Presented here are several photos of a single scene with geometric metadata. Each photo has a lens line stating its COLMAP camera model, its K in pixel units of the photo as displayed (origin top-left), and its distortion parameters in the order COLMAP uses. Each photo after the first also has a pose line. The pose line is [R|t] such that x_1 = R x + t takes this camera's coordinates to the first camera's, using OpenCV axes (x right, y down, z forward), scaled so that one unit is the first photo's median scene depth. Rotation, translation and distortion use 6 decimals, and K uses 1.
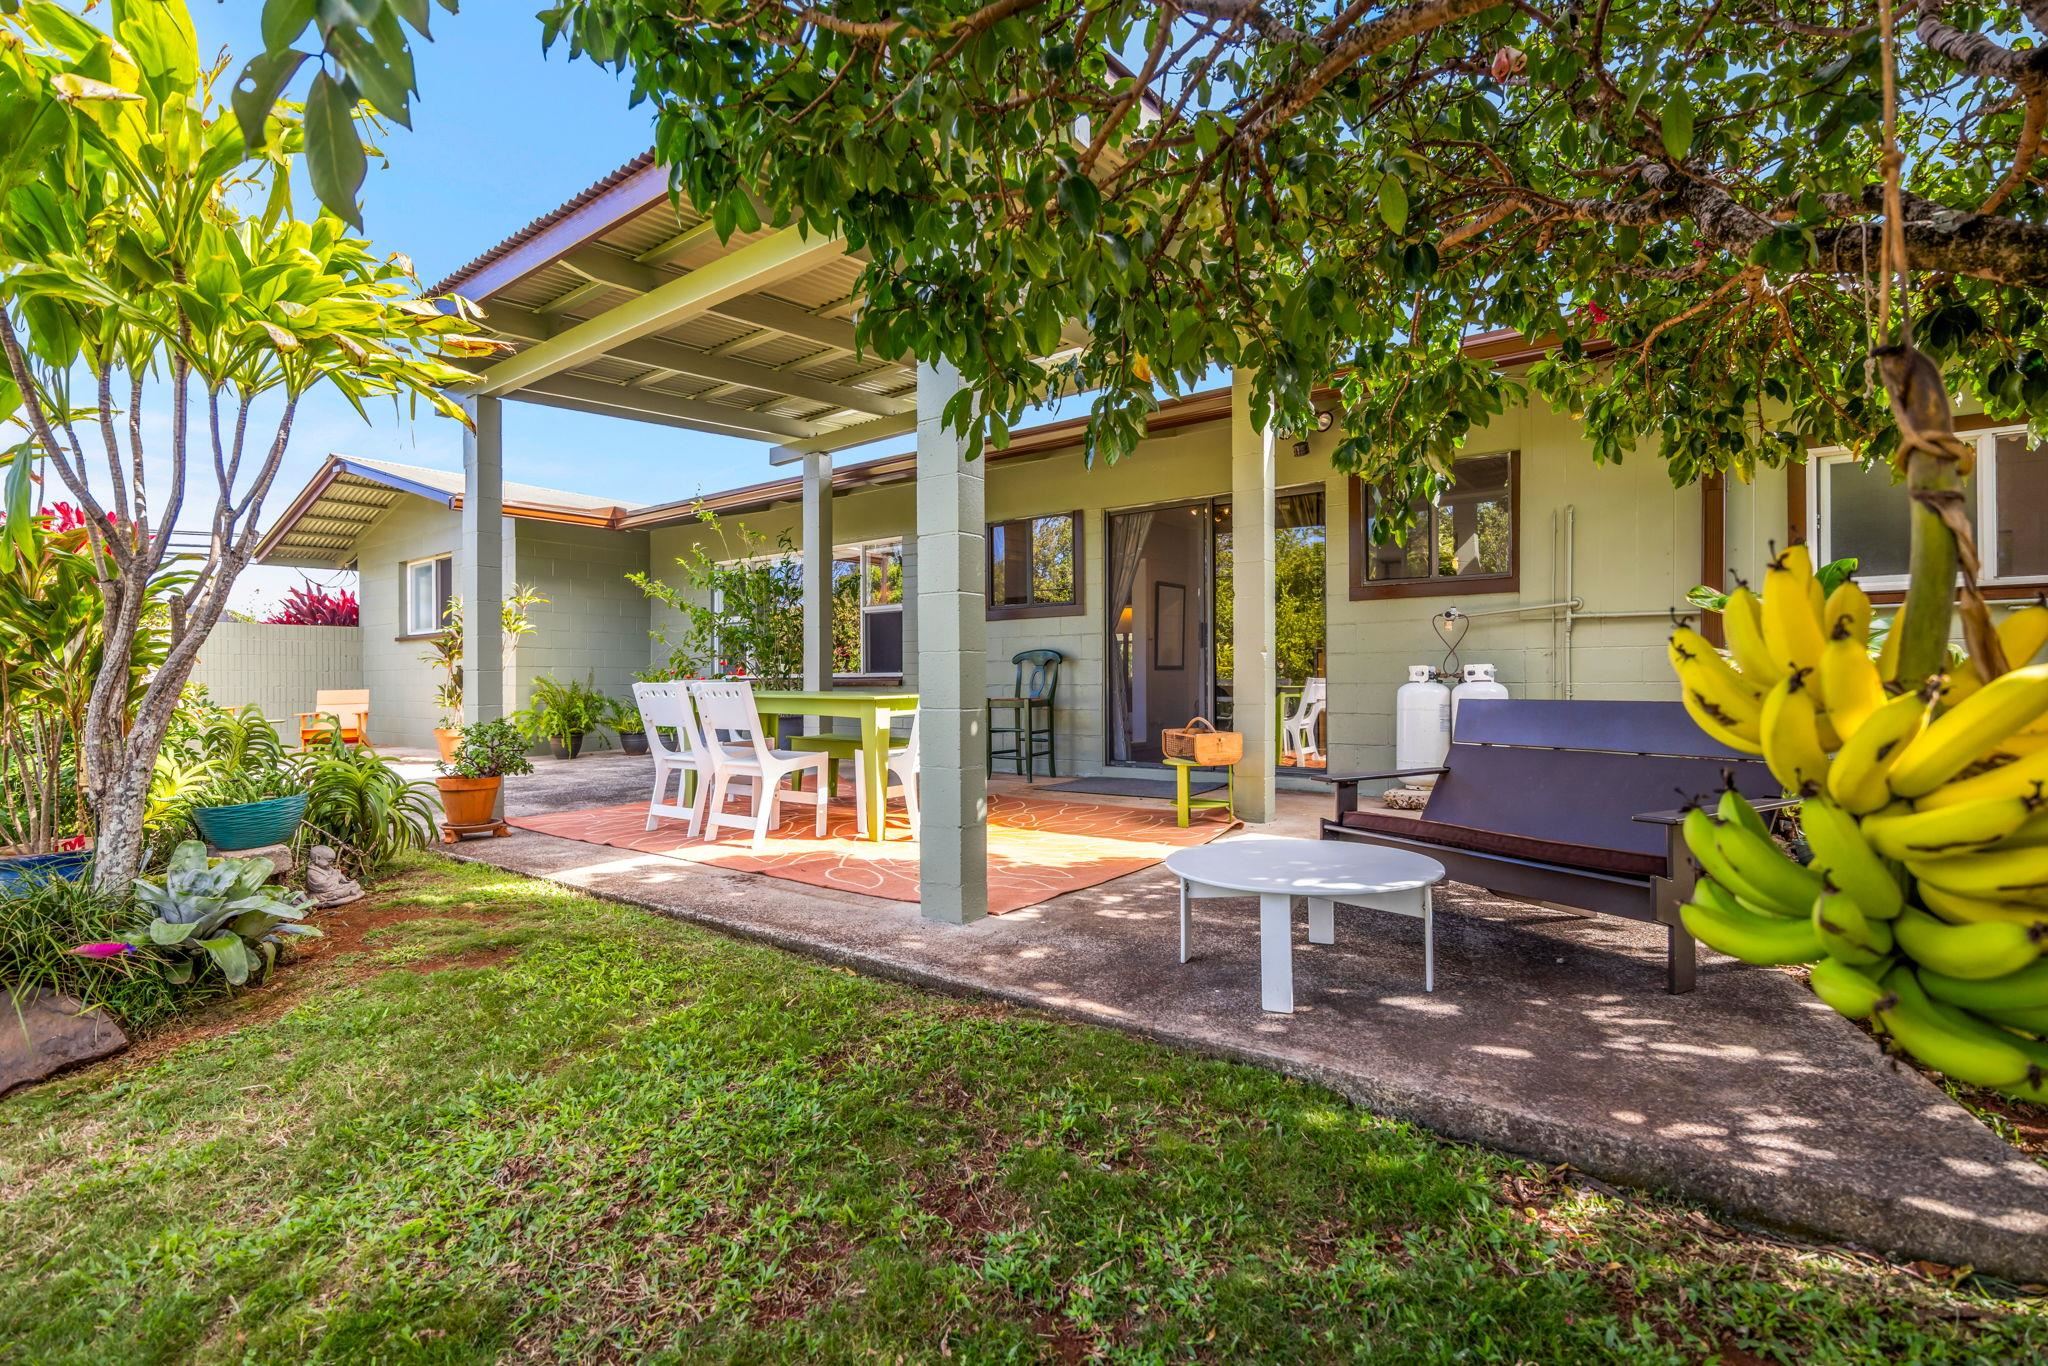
lens RADIAL K [[1069.4, 0, 1027.7], [0, 1069.4, 677.0], [0, 0, 1]] dist [-0.023569, -0.000297]
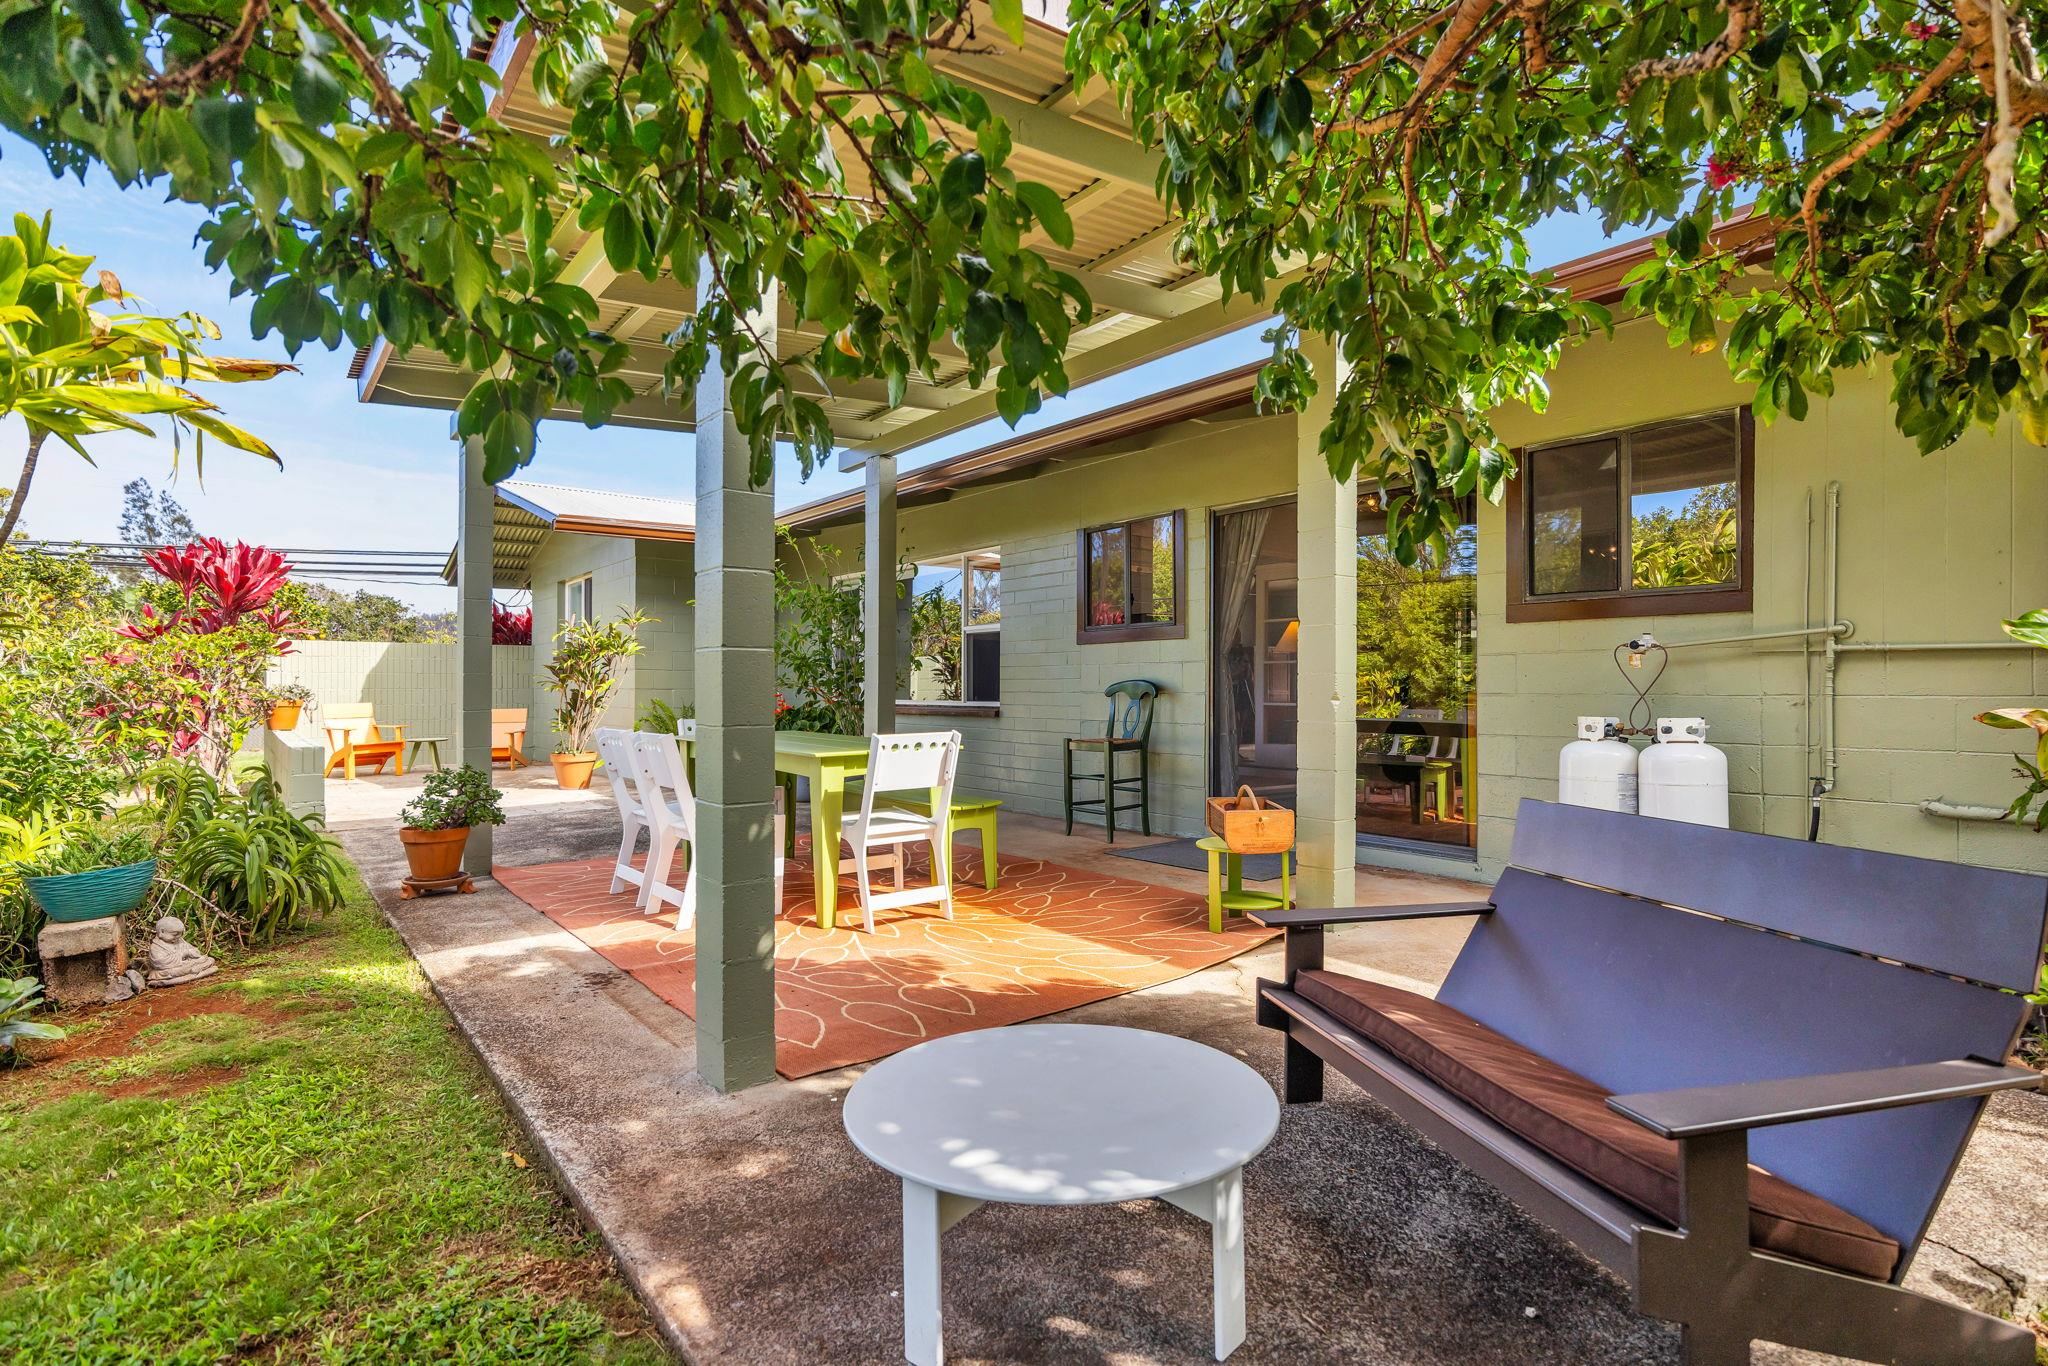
lens RADIAL K [[1109.2, 0, 1020.3], [0, 1109.2, 678.8], [0, 0, 1]] dist [-0.004457, -0.000925]
pose [[0.959798, 0.005661, -0.280636, 0.210860], [-0.004621, 0.999980, 0.004368, -0.037666], [0.280655, -0.002895, 0.959804, 0.186816]]
